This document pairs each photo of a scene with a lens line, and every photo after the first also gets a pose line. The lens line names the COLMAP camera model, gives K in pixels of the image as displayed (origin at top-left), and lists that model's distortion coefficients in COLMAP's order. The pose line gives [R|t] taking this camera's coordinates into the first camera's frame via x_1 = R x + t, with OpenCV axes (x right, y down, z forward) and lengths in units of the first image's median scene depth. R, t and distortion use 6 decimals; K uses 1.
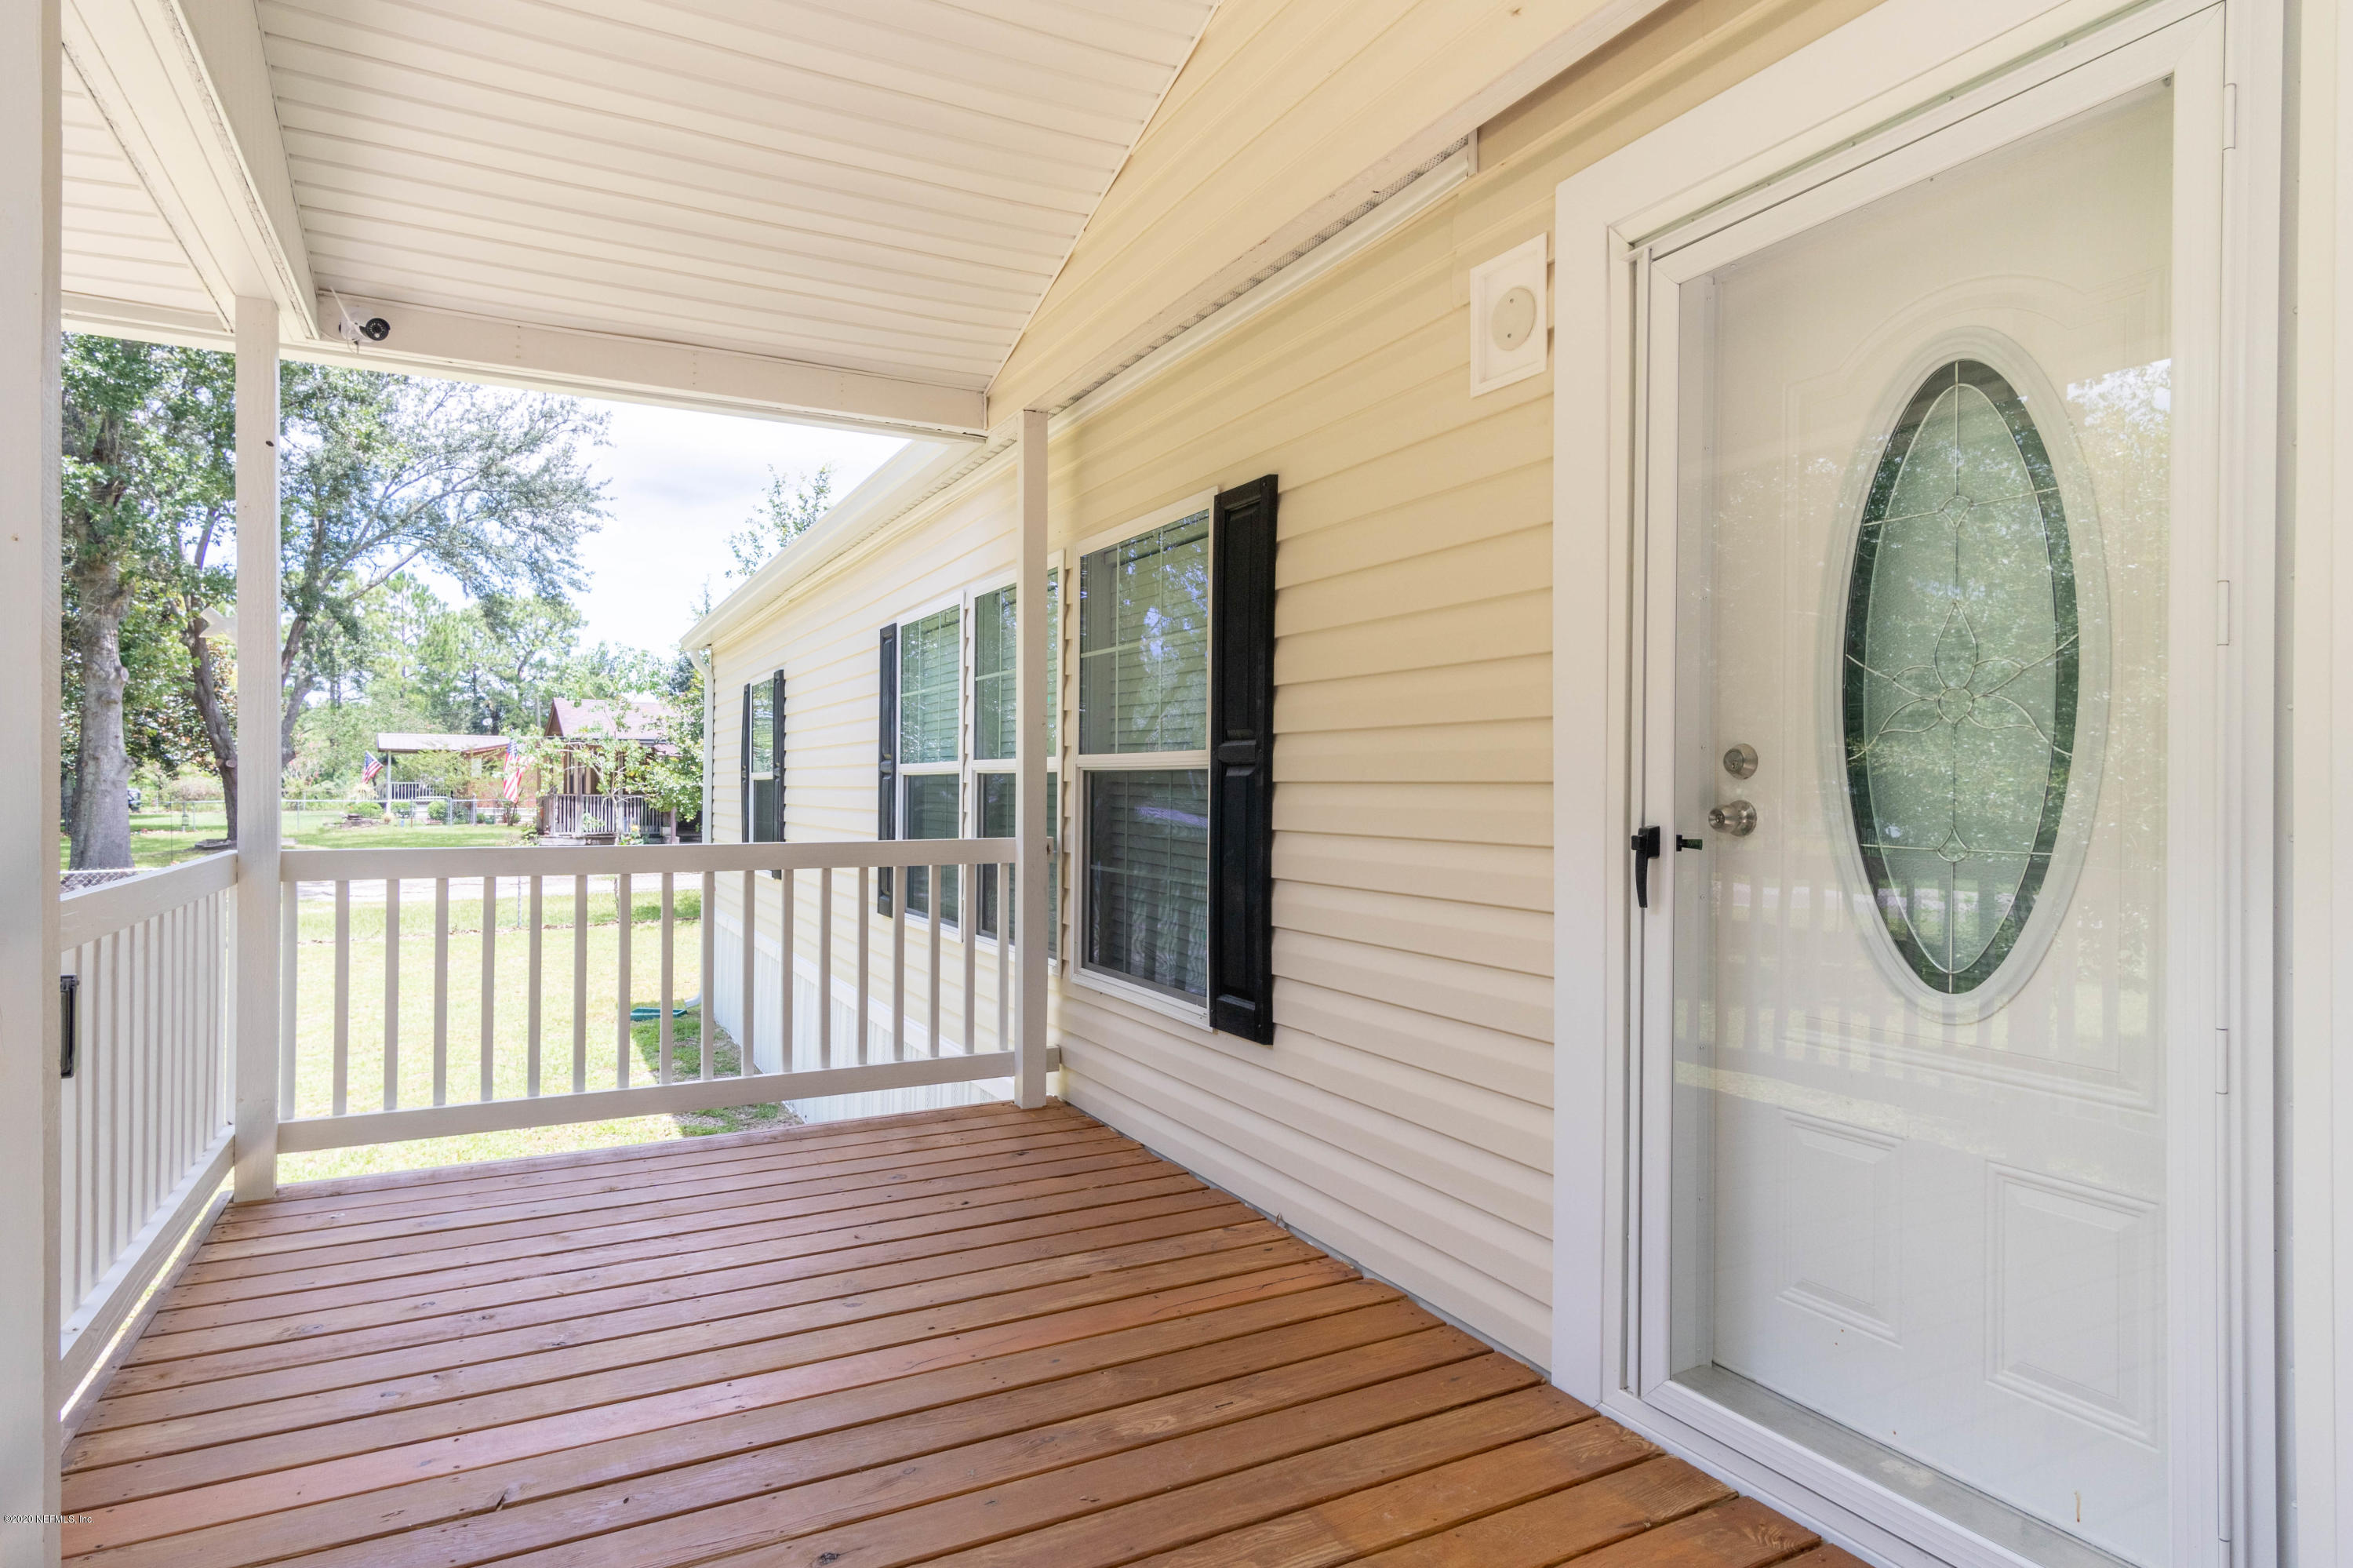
lens RADIAL K [[1275.0, 0, 1180.7], [0, 1275.0, 775.5], [0, 0, 1]] dist [0.008581, 0.001380]
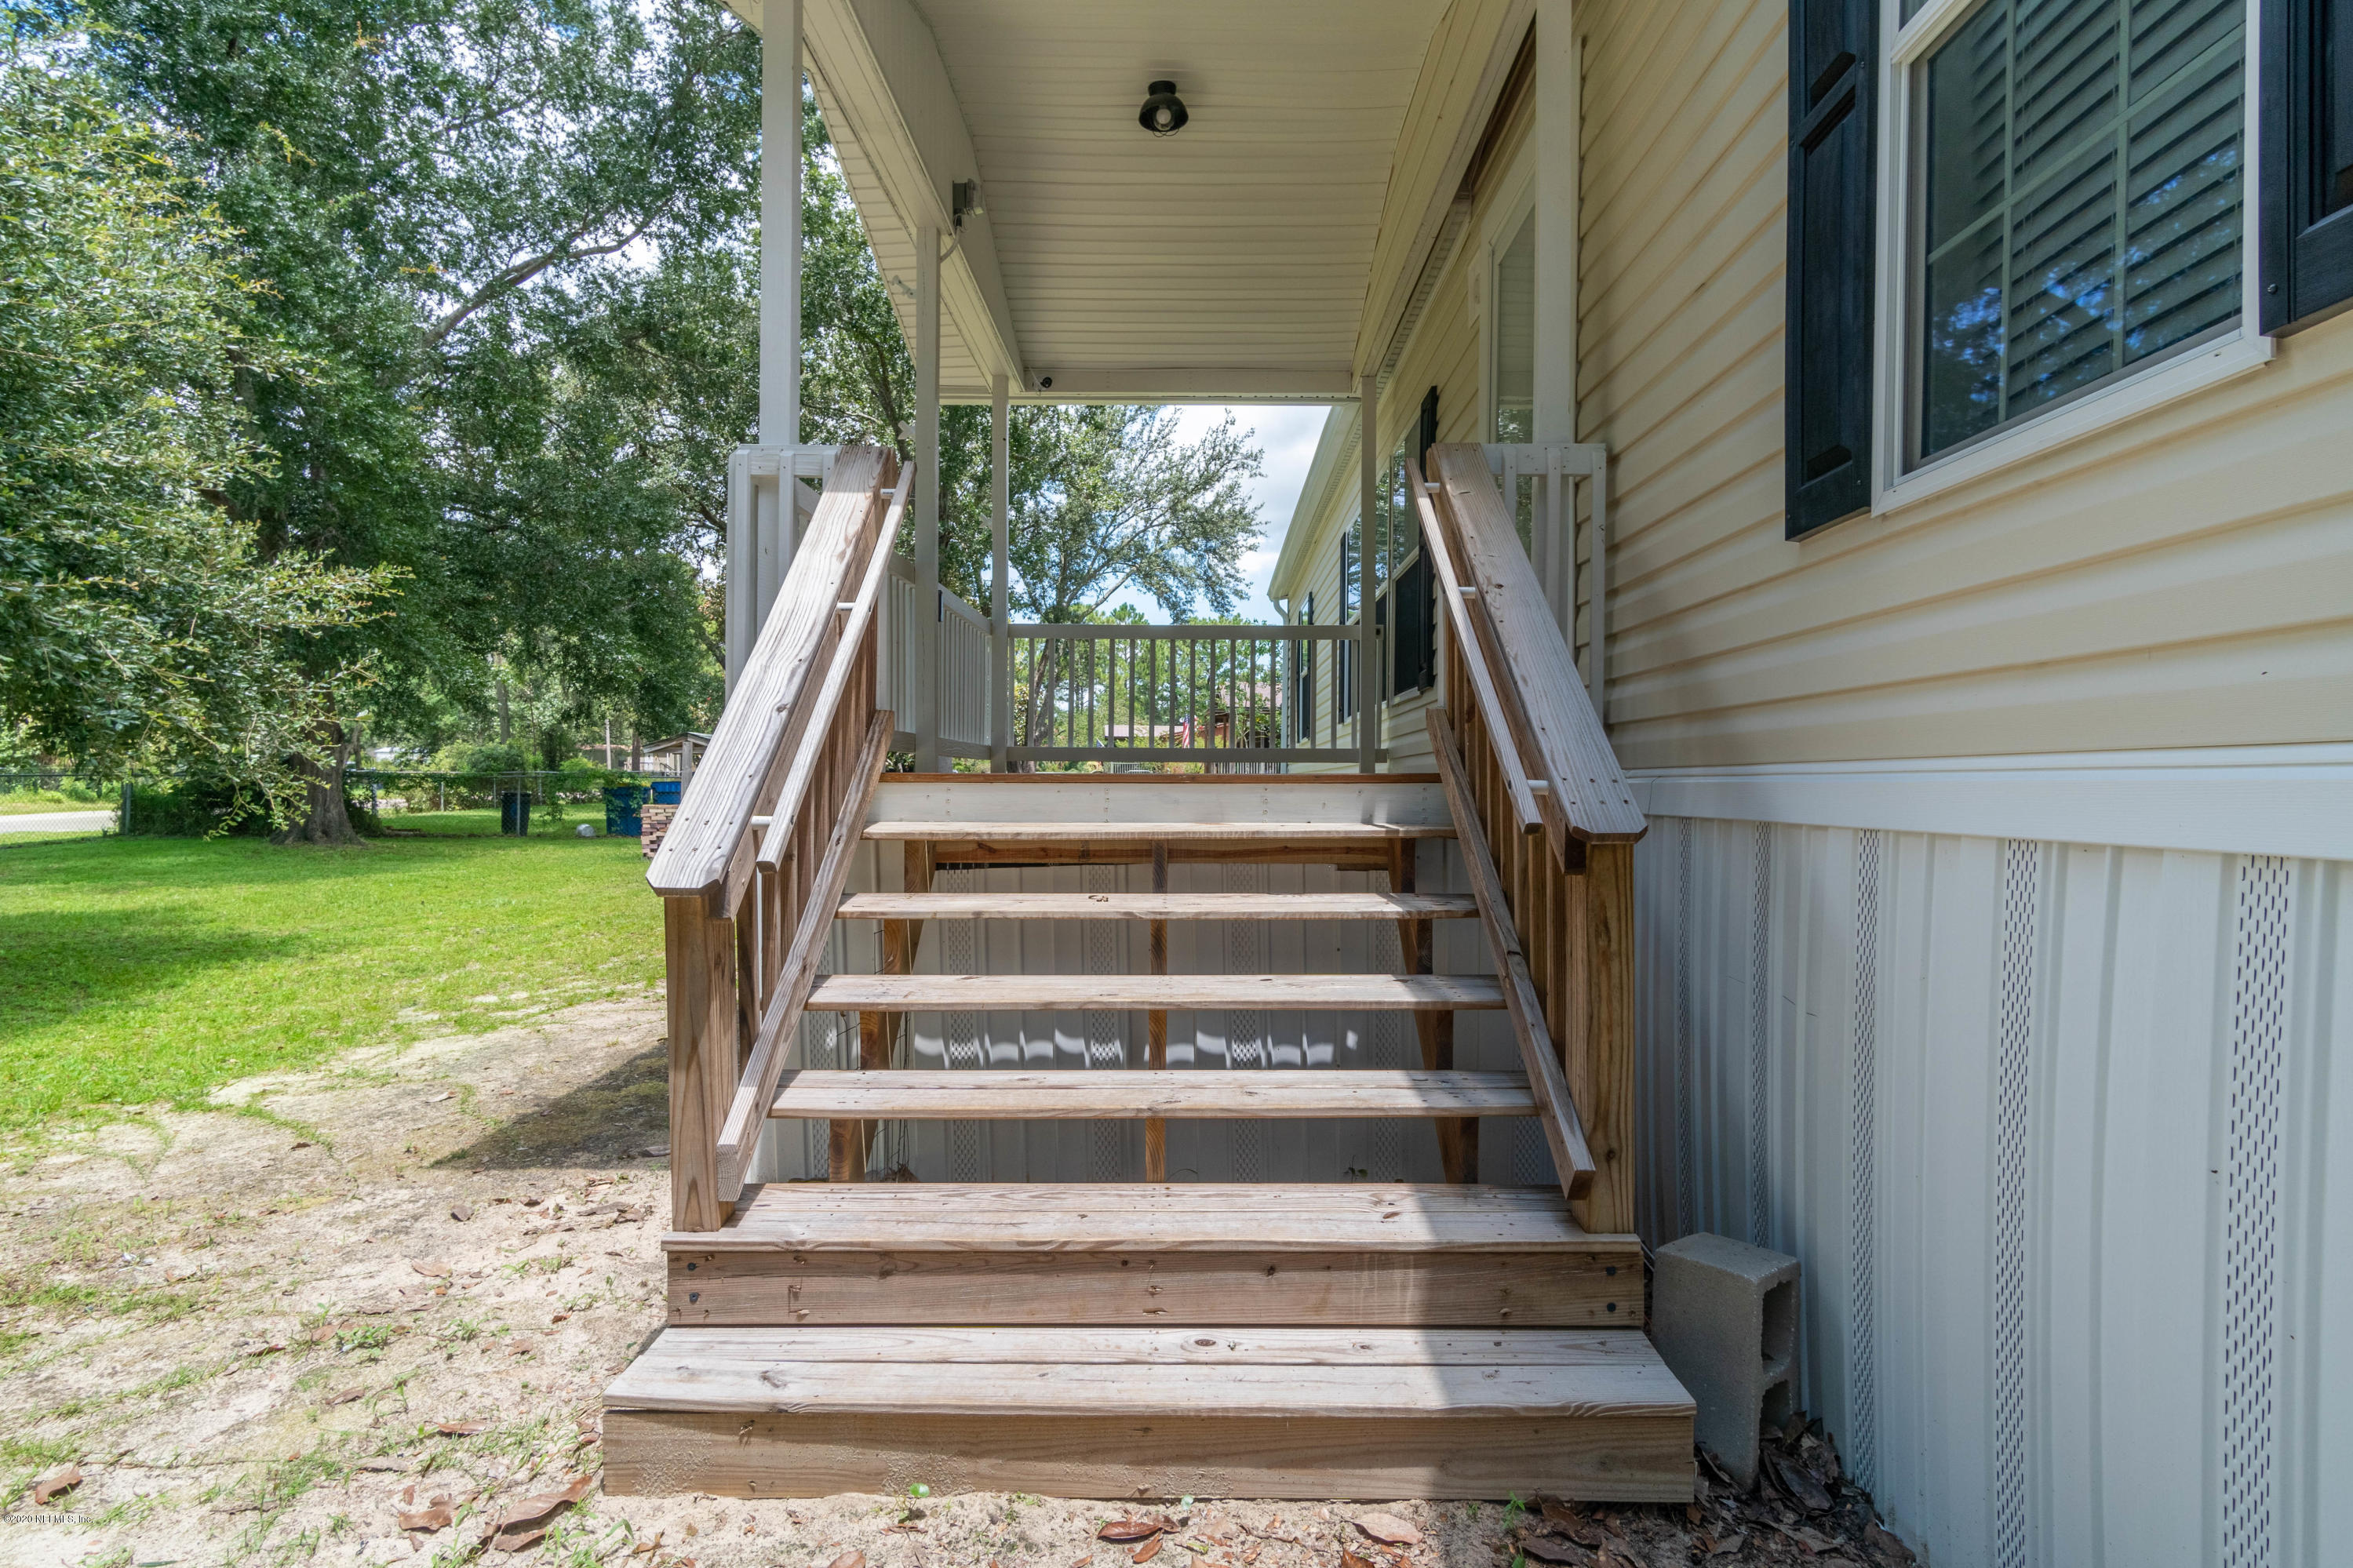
lens RADIAL K [[1274.8, 0, 1184.2], [0, 1274.8, 794.4], [0, 0, 1]] dist [0.008581, 0.001380]
pose [[0.873850, 0.003603, -0.486182, 0.084609], [-0.004014, 0.999992, 0.000196, 0.046814], [0.486179, 0.001781, 0.873857, -0.105097]]
